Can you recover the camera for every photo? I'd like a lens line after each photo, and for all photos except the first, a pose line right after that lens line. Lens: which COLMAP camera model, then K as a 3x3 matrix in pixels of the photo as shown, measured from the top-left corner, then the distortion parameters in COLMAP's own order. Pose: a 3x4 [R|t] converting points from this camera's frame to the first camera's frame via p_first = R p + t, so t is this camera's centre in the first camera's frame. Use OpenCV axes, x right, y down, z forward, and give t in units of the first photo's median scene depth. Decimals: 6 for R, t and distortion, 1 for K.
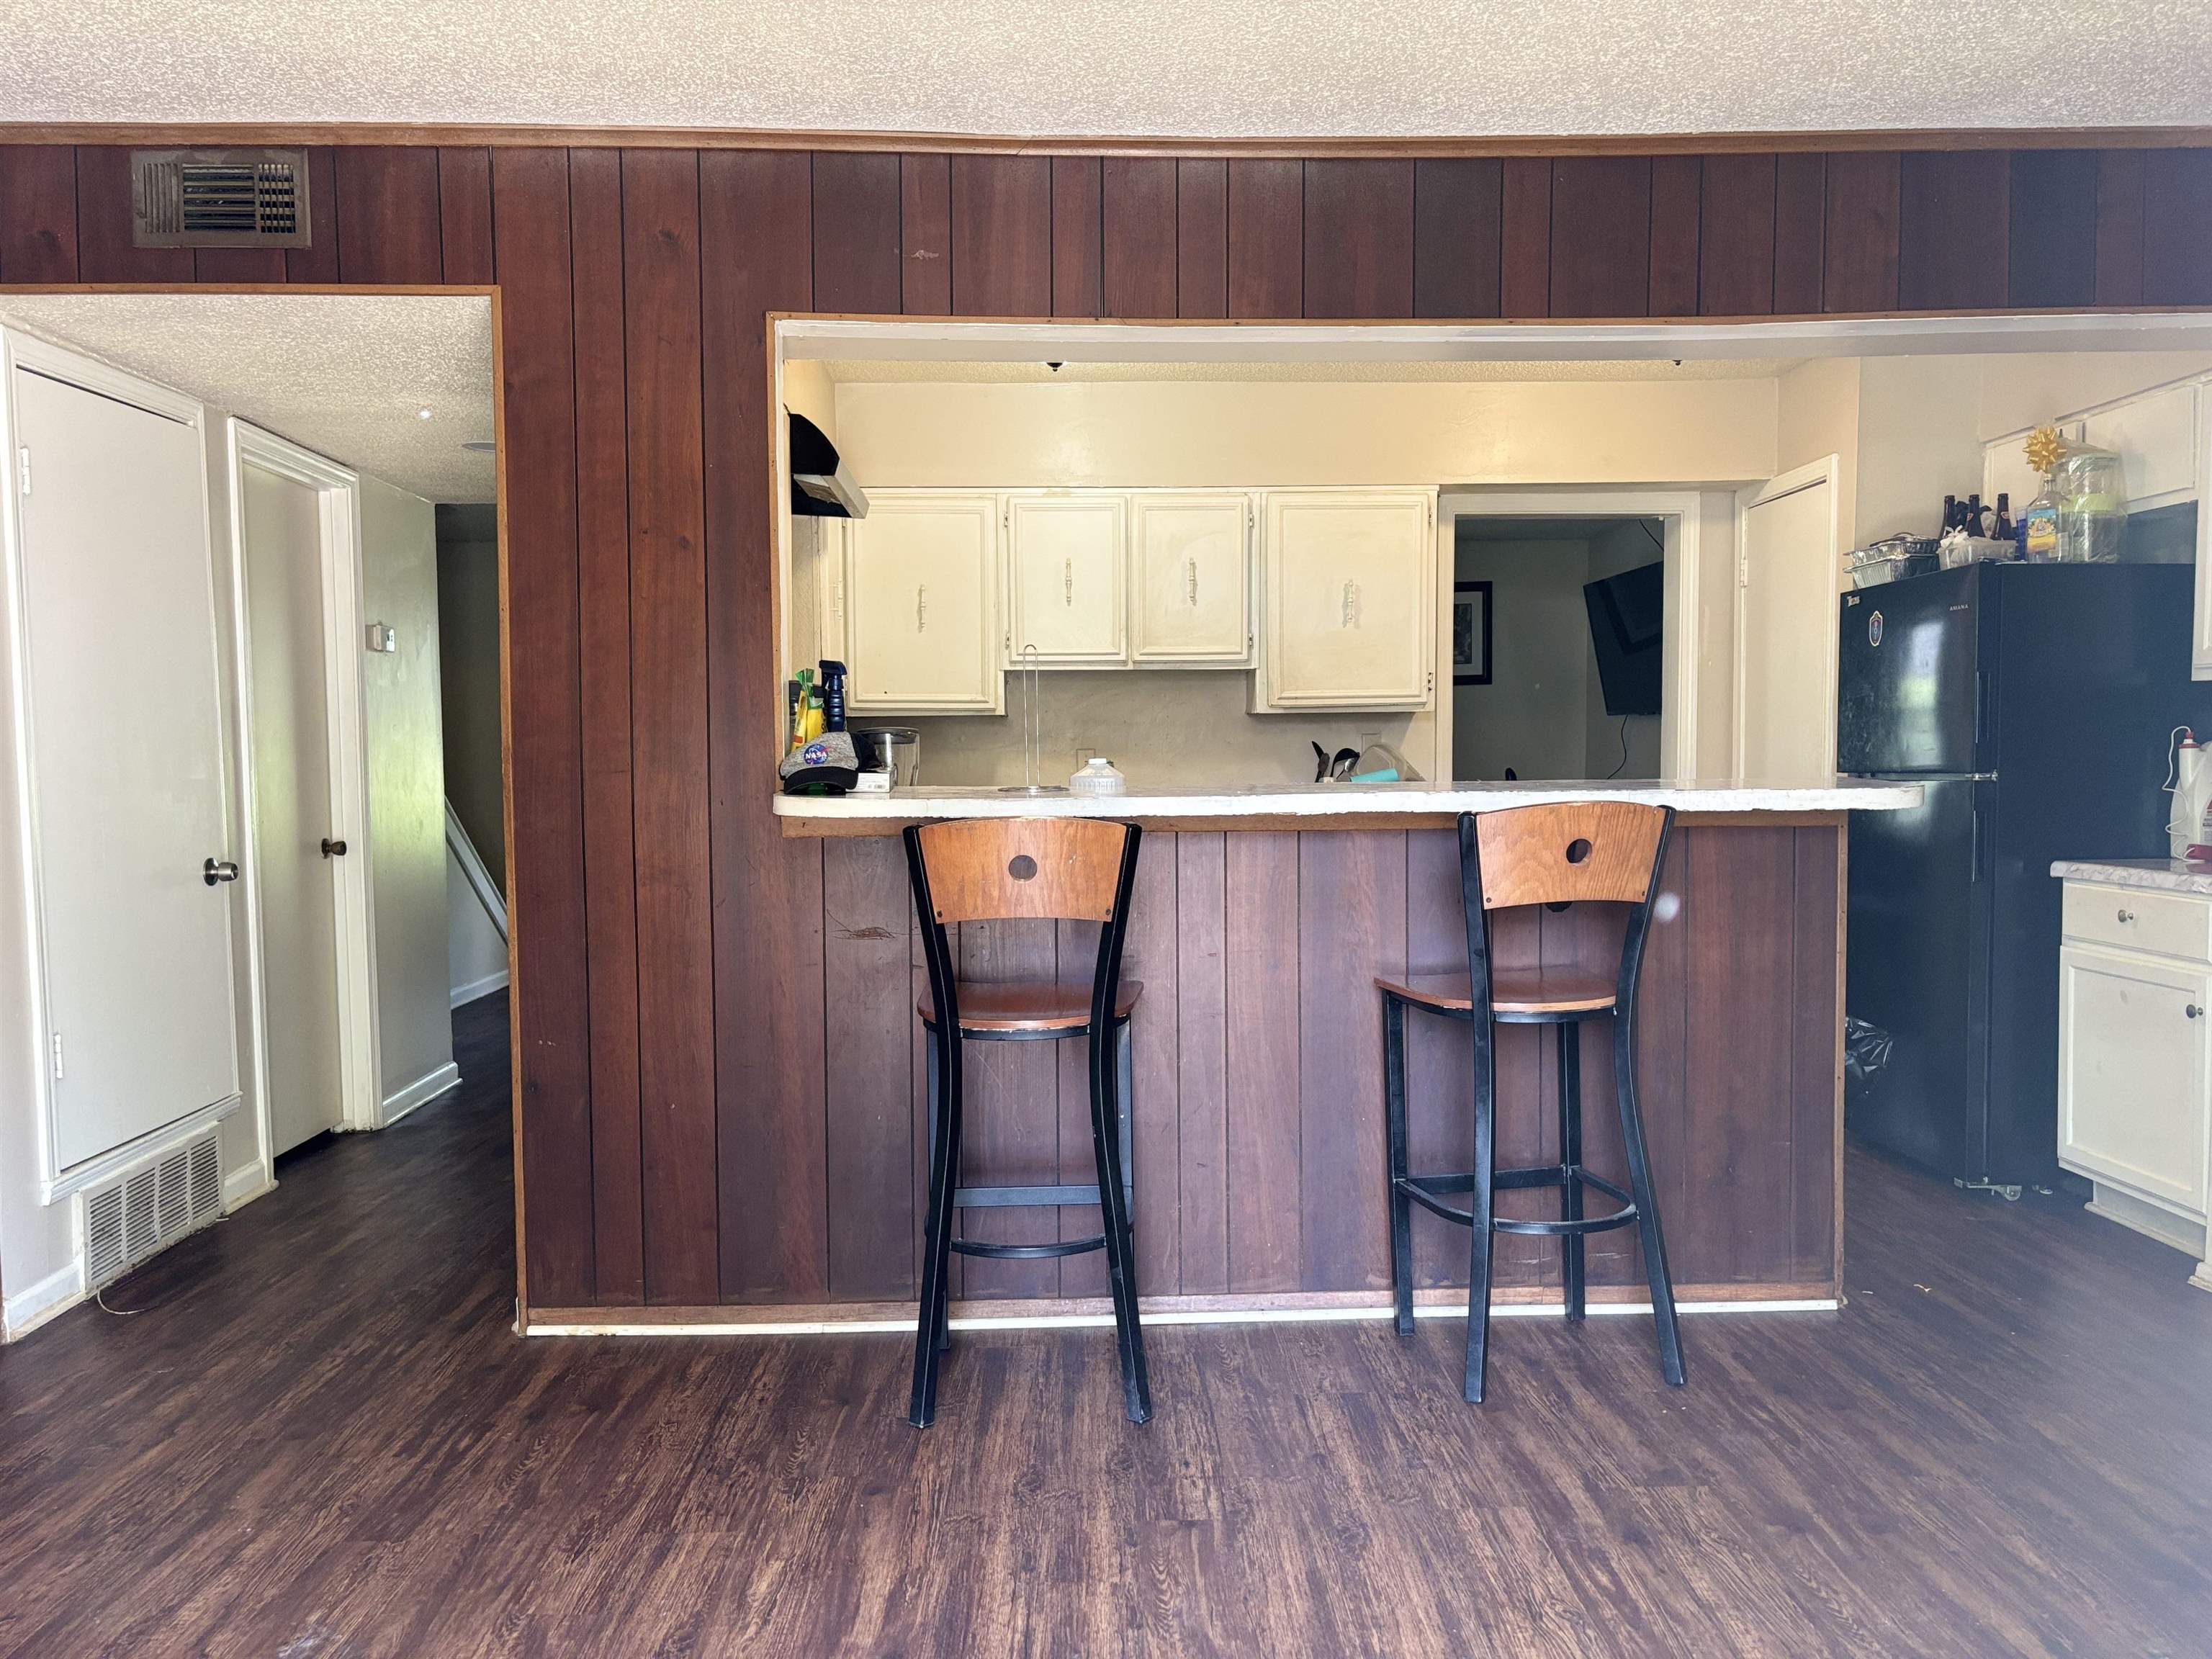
lens RADIAL K [[1683.4, 0, 1107.8], [0, 1683.4, 829.2], [0, 0, 1]] dist [0.031620, -0.007332]
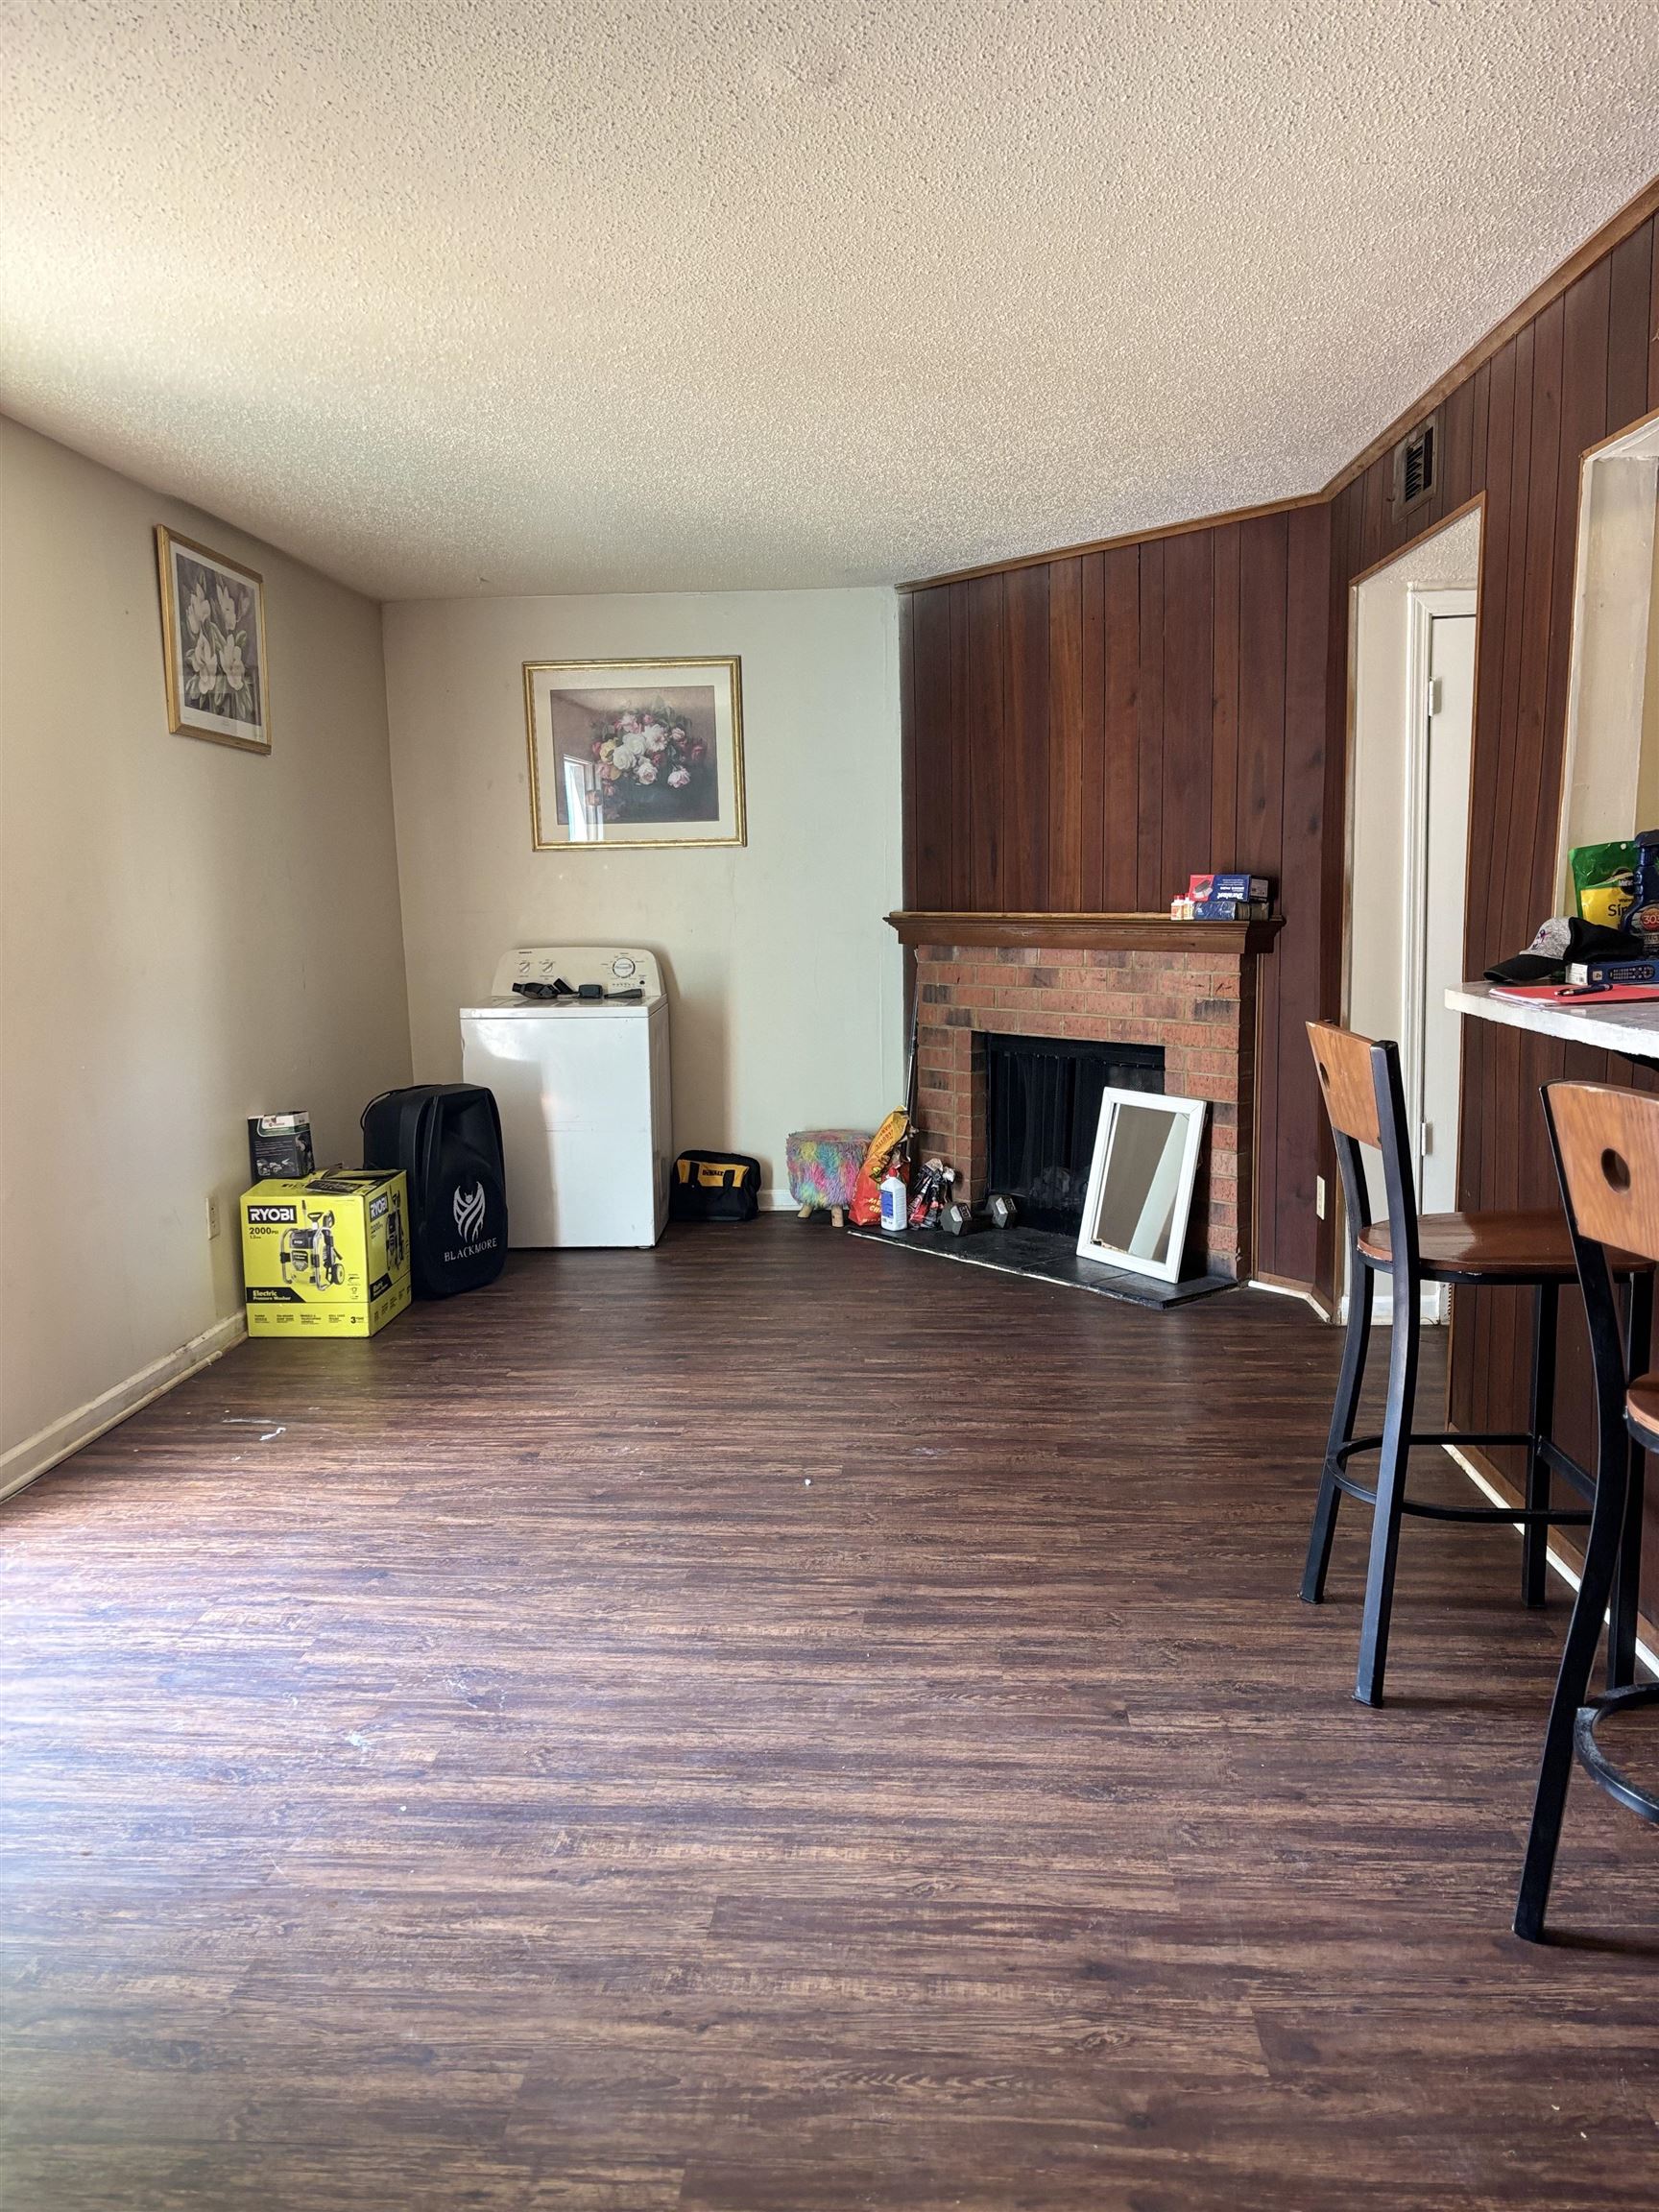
lens RADIAL K [[1683.4, 0, 812.5], [0, 1683.4, 1098.4], [0, 0, 1]] dist [0.031620, -0.007332]
pose [[-0.081426, 0.138754, -0.986974, 1.014953], [-0.036800, 0.989168, 0.142099, -0.095877], [0.996000, 0.047892, -0.075438, 0.870298]]
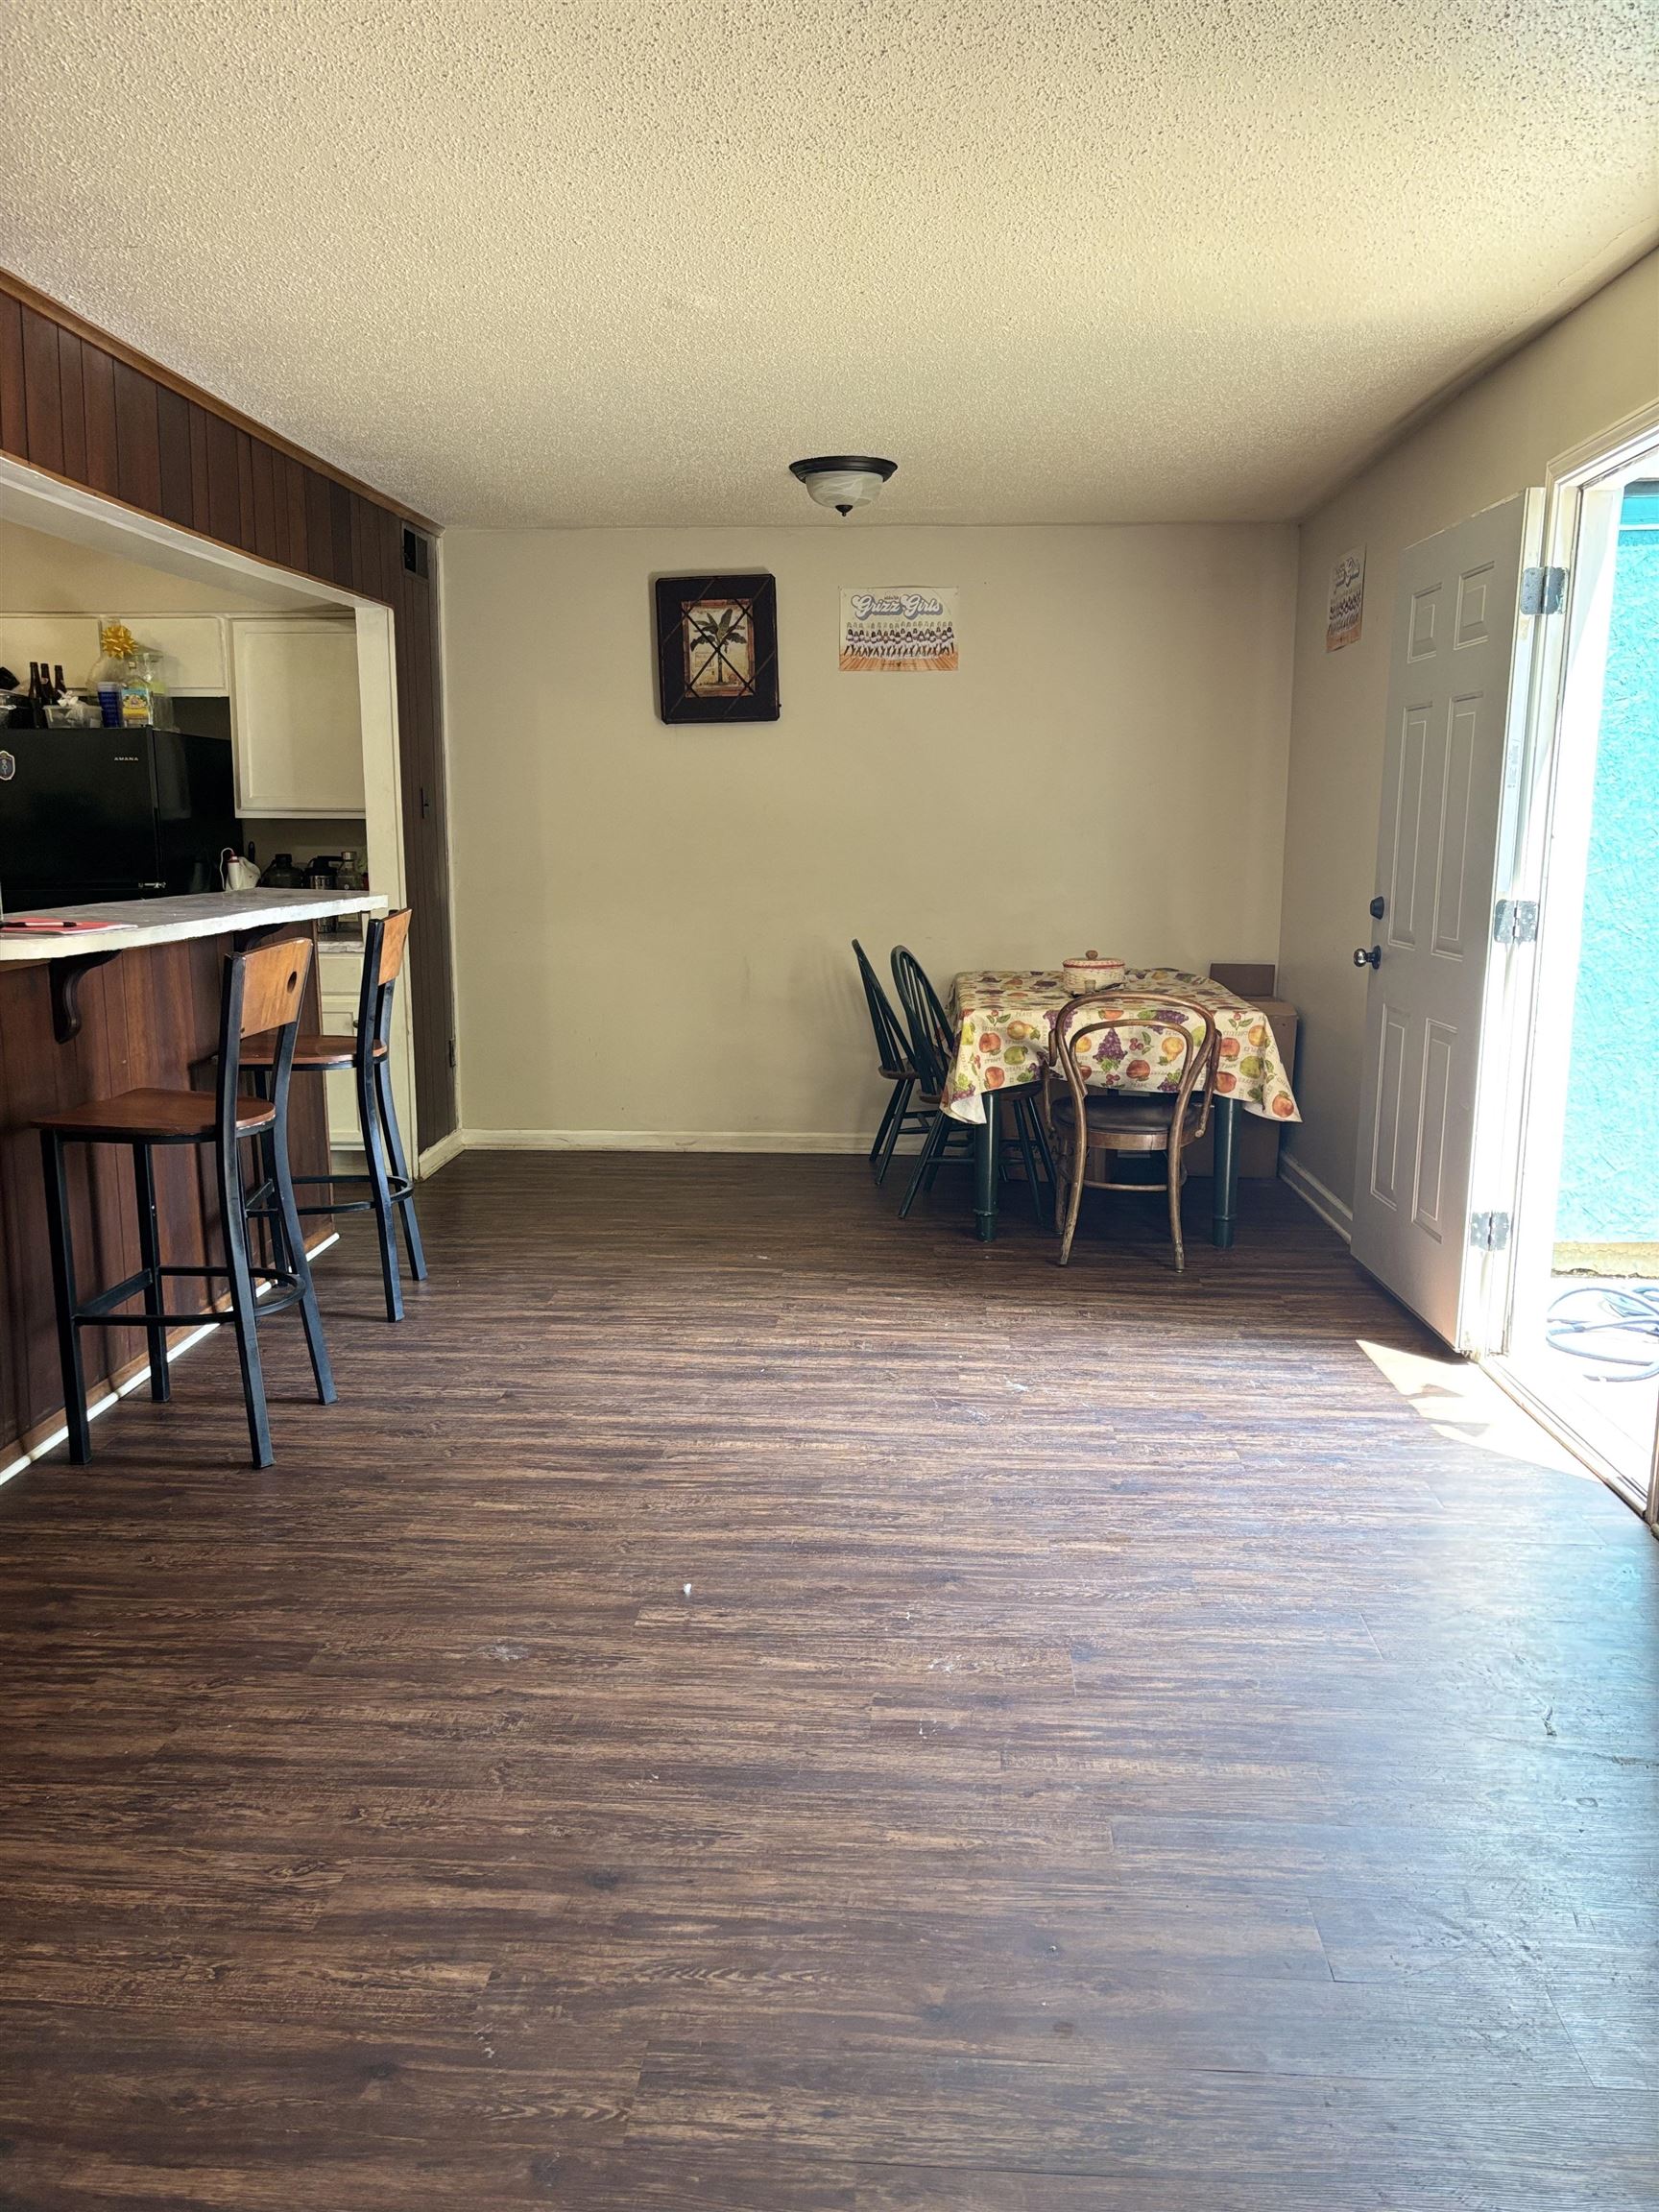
lens RADIAL K [[1683.4, 0, 815.0], [0, 1683.4, 1111.0], [0, 0, 1]] dist [0.031620, -0.007332]
pose [[0.083344, -0.156308, 0.984186, -1.353668], [0.052737, 0.986930, 0.152278, -0.051452], [-0.995124, 0.039212, 0.090498, 0.581127]]
